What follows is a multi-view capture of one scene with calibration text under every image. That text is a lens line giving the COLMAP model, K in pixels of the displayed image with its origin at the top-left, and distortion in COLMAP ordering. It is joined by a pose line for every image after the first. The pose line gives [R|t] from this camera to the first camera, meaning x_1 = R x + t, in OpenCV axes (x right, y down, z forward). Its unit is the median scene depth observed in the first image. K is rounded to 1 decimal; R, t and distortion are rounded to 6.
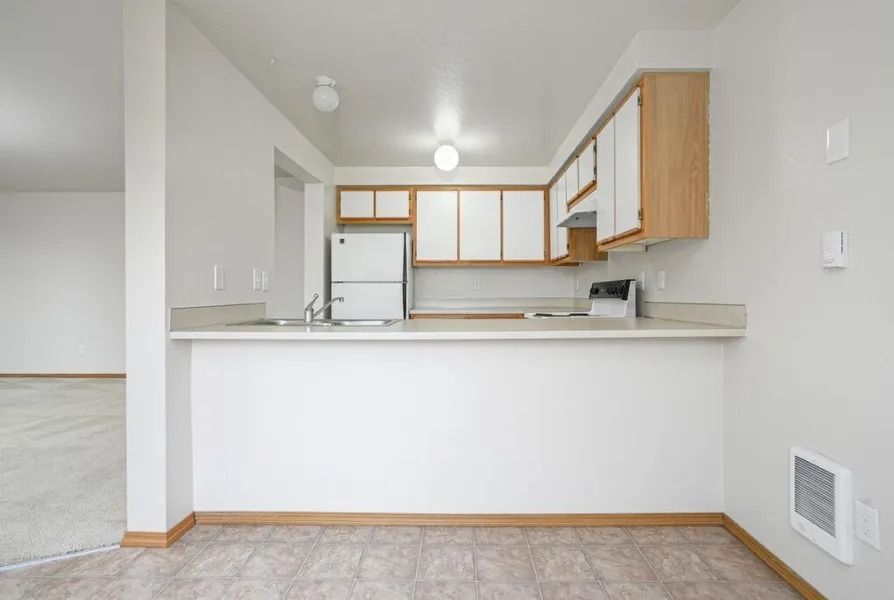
lens RADIAL K [[443.1, 0, 451.1], [0, 443.1, 293.6], [0, 0, 1]] dist [-0.000566, 0.000455]
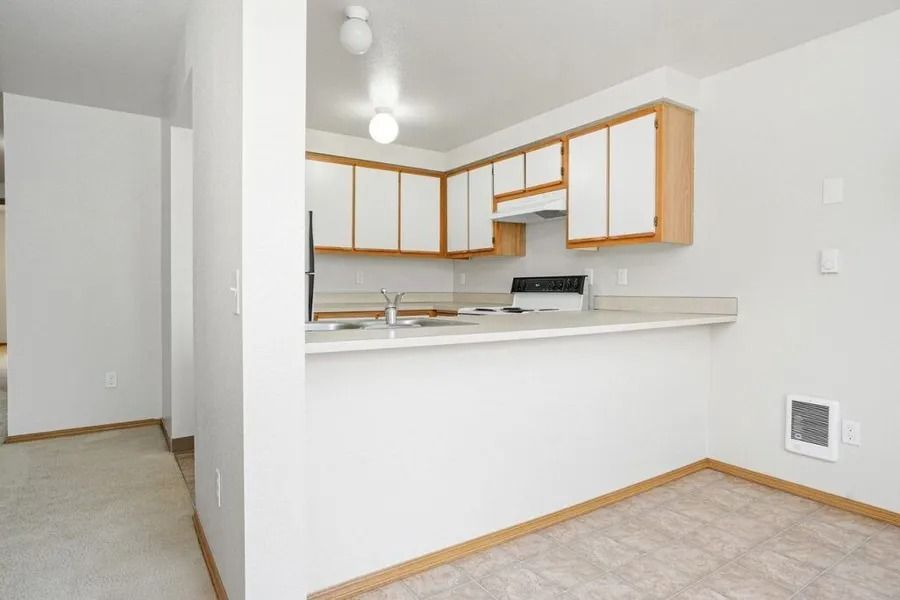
lens RADIAL K [[513.1, 0, 450.0], [0, 513.1, 300.0], [0, 0, 1]] dist [0.002433, 0.000577]
pose [[0.818275, -0.014255, 0.574651, -0.673305], [-0.001503, 0.999636, 0.026938, -0.005732], [-0.574825, -0.022907, 0.817955, 0.164236]]
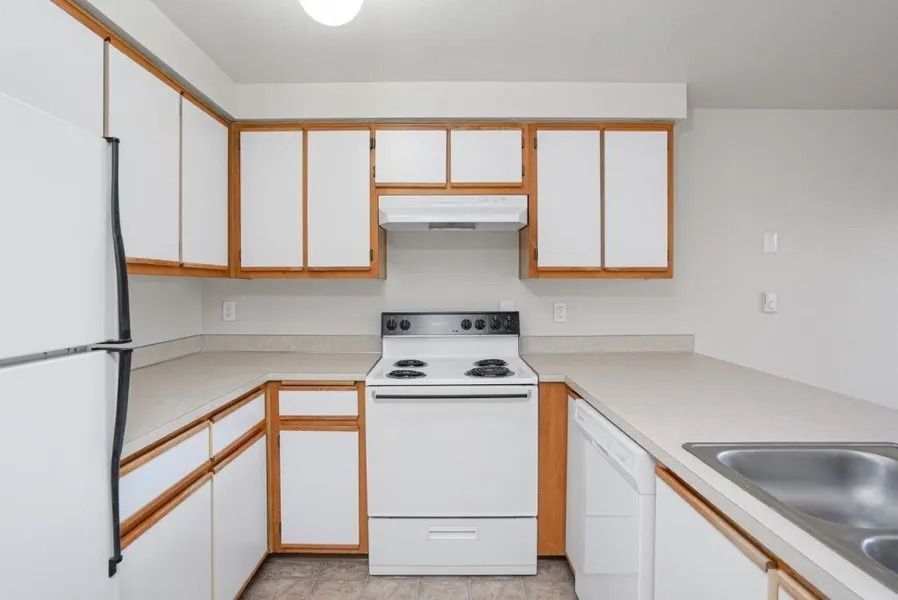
lens RADIAL K [[465.9, 0, 449.9], [0, 465.9, 296.0], [0, 0, 1]] dist [-0.049025, 0.031698]
pose [[-0.017671, -0.021121, 0.999621, -0.535436], [0.000263, 0.999777, 0.021129, -0.089712], [-0.999844, 0.000636, -0.017661, 1.278949]]
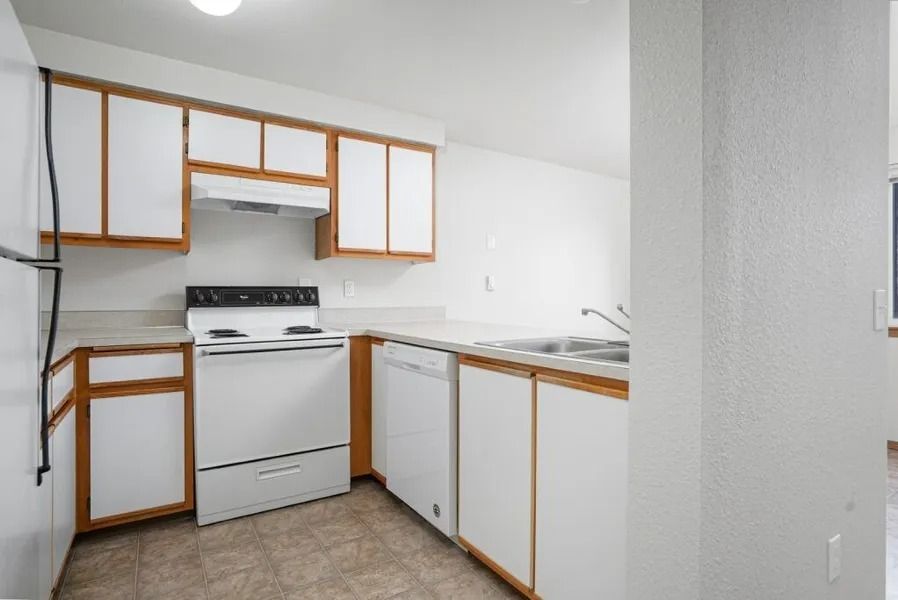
lens RADIAL K [[465.9, 0, 449.9], [0, 465.9, 296.0], [0, 0, 1]] dist [-0.049025, 0.031698]
pose [[-0.552888, 0.004201, 0.833245, -0.695084], [0.001547, 0.999991, -0.004015, -0.008110], [-0.833254, -0.000931, -0.552889, 1.480085]]
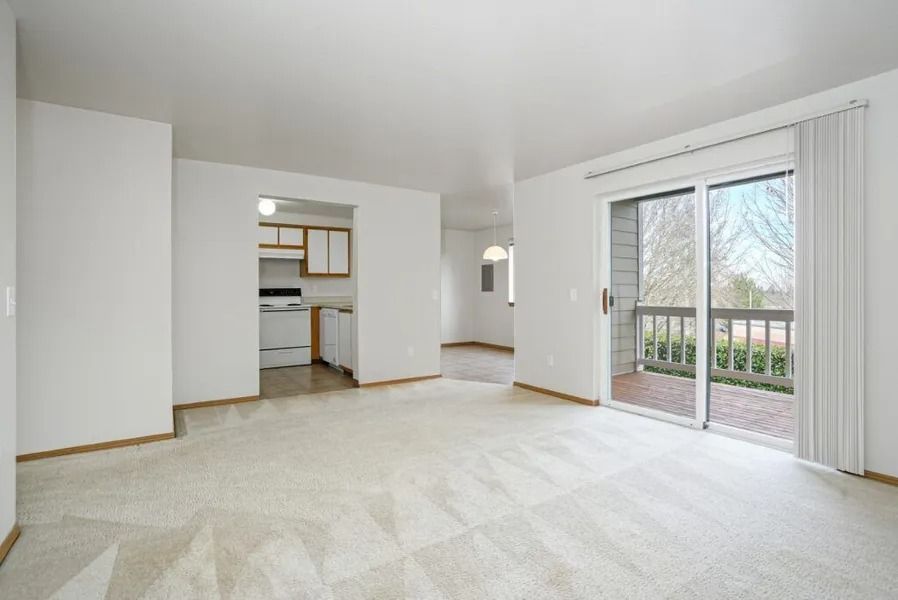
lens RADIAL K [[428.1, 0, 430.5], [0, 428.1, 289.6], [0, 0, 1]] dist [-0.039822, 0.000088]
pose [[-0.537470, -0.000579, 0.843283, -2.205868], [0.003676, 0.999989, 0.003029, -0.031385], [-0.843275, 0.004728, -0.537462, 1.855104]]
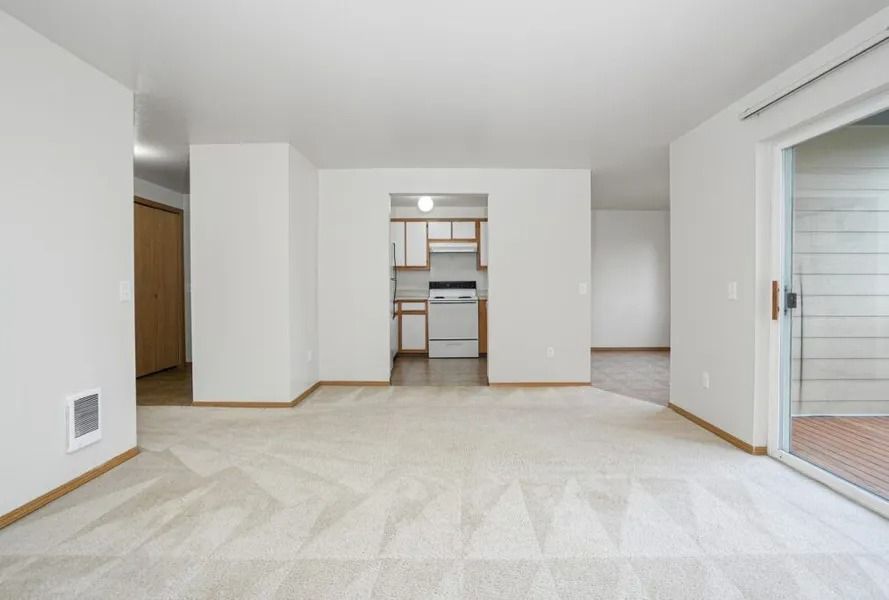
lens RADIAL K [[437.6, 0, 445.0], [0, 437.6, 289.3], [0, 0, 1]] dist [-0.035875, 0.000143]
pose [[-0.000391, -0.015187, 0.999885, -2.263180], [0.002803, 0.999881, 0.015189, -0.025883], [-0.999996, 0.002809, -0.000348, 1.308534]]
